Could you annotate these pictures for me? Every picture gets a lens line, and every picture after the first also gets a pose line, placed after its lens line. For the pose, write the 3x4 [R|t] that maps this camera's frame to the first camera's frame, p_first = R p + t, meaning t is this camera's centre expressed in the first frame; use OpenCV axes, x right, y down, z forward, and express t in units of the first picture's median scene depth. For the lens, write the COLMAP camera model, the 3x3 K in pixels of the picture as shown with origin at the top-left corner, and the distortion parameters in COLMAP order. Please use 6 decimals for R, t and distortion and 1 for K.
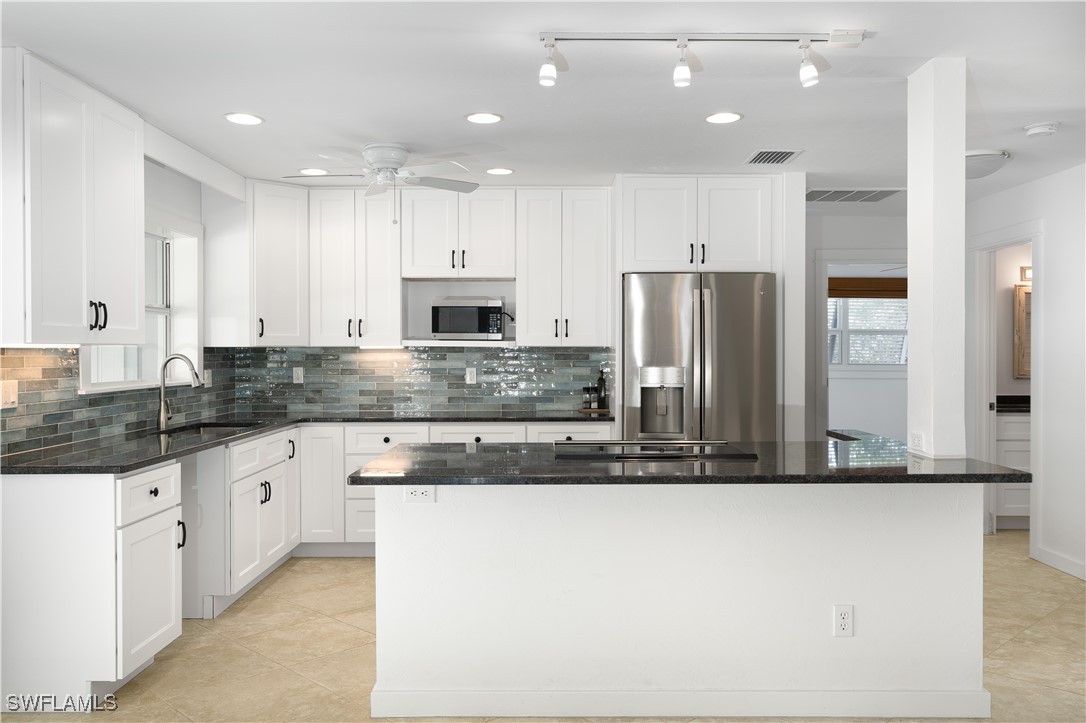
lens RADIAL K [[883.1, 0, 543.0], [0, 883.1, 361.5], [0, 0, 1]] dist [0.002740, -0.002309]
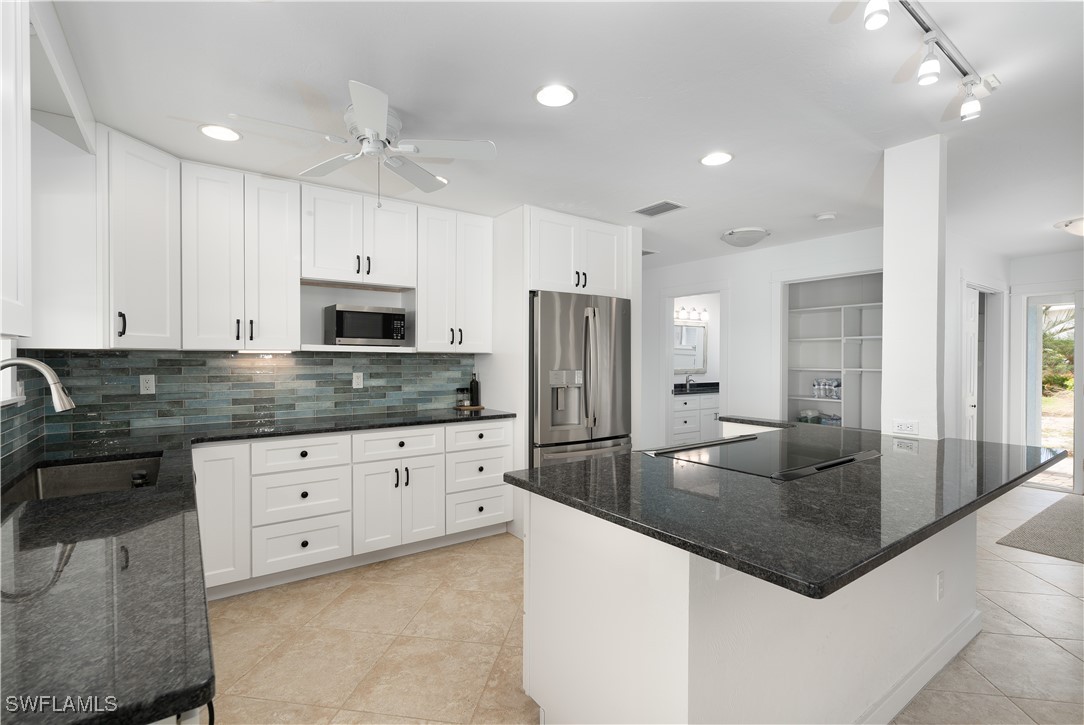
lens RADIAL K [[501.8, 0, 538.8], [0, 501.8, 364.3], [0, 0, 1]] dist [-0.002729, 0.000352]
pose [[0.815299, -0.003410, 0.579031, -0.262070], [0.003913, 0.999992, 0.000379, -0.002309], [-0.579028, 0.001957, 0.815306, 0.416179]]
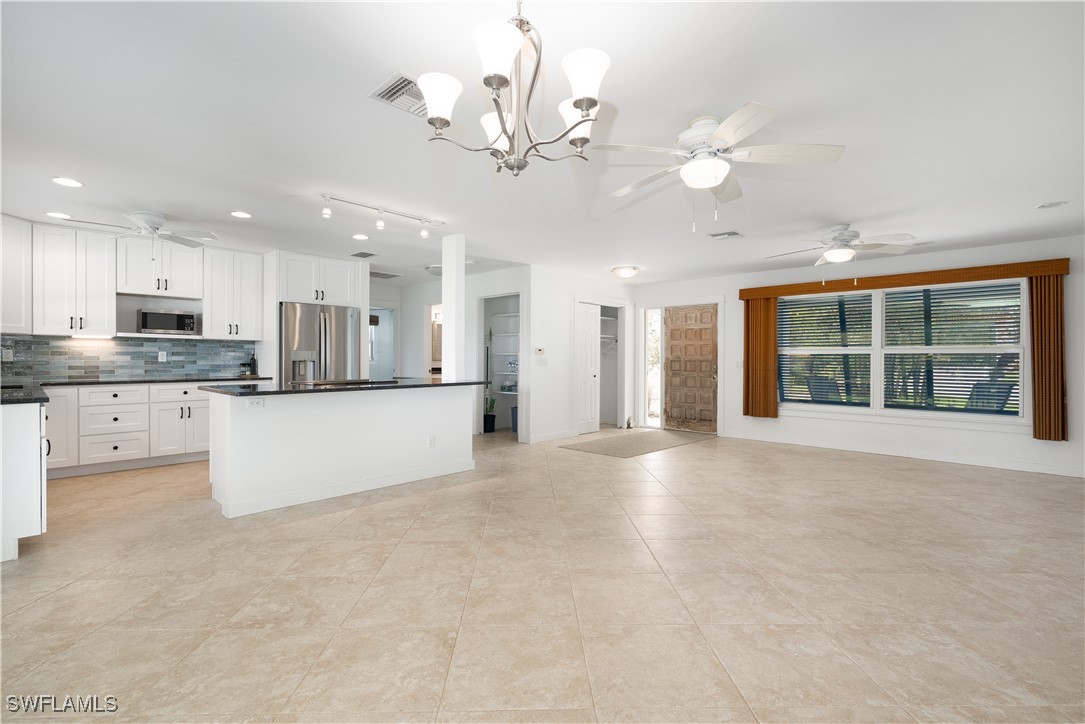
lens RADIAL K [[497.3, 0, 540.0], [0, 497.3, 362.3], [0, 0, 1]] dist [-0.002730, 0.000317]
pose [[0.690914, -0.001451, 0.722935, -0.275553], [0.003167, 0.999994, -0.001020, 0.031502], [-0.722930, 0.002994, 0.690915, -0.140363]]
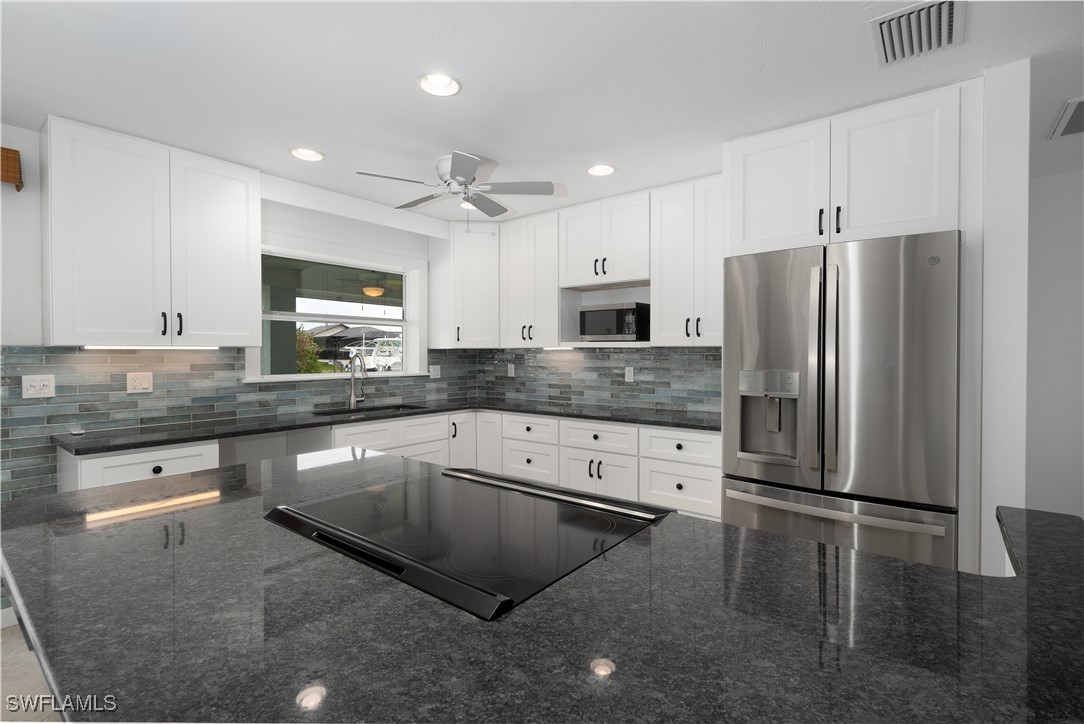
lens RADIAL K [[501.8, 0, 538.8], [0, 501.8, 363.8], [0, 0, 1]] dist [-0.002729, 0.000352]
pose [[0.778534, 0.013603, -0.627455, 0.230484], [-0.007017, 0.999891, 0.012971, -0.004408], [0.627564, -0.005695, 0.778544, 0.471277]]
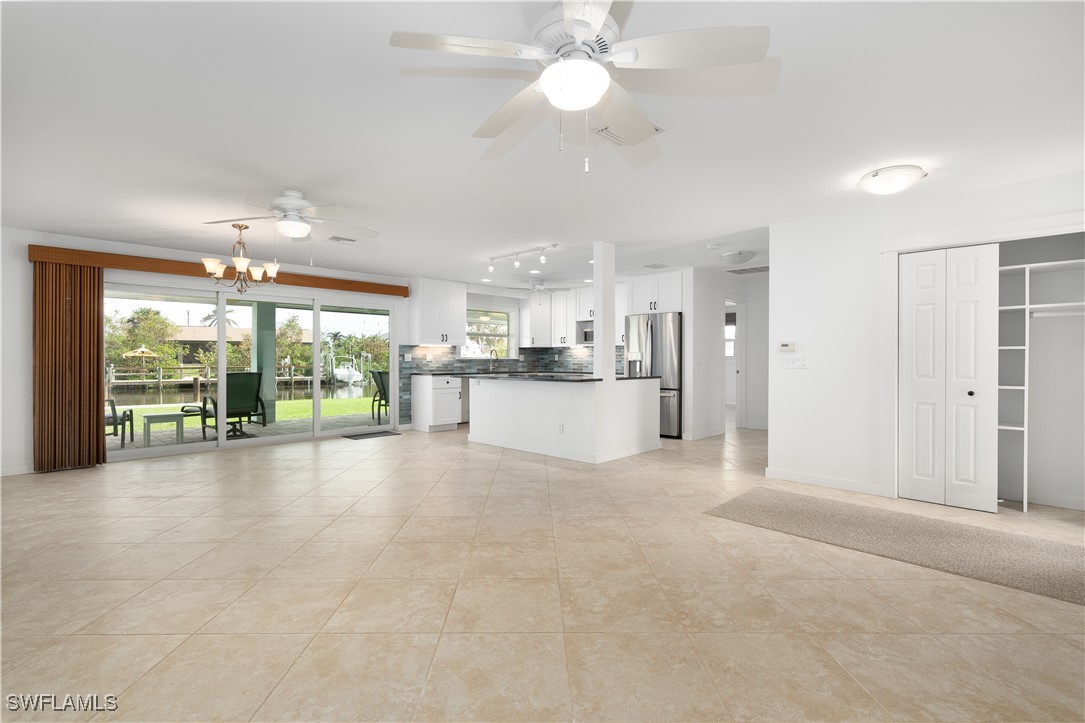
lens RADIAL K [[497.3, 0, 540.0], [0, 497.3, 361.8], [0, 0, 1]] dist [-0.002730, 0.000317]
pose [[0.716477, 0.006607, -0.697579, 0.826169], [-0.010241, 0.999947, -0.001048, 0.032576], [0.697535, 0.007894, 0.716507, -0.175382]]
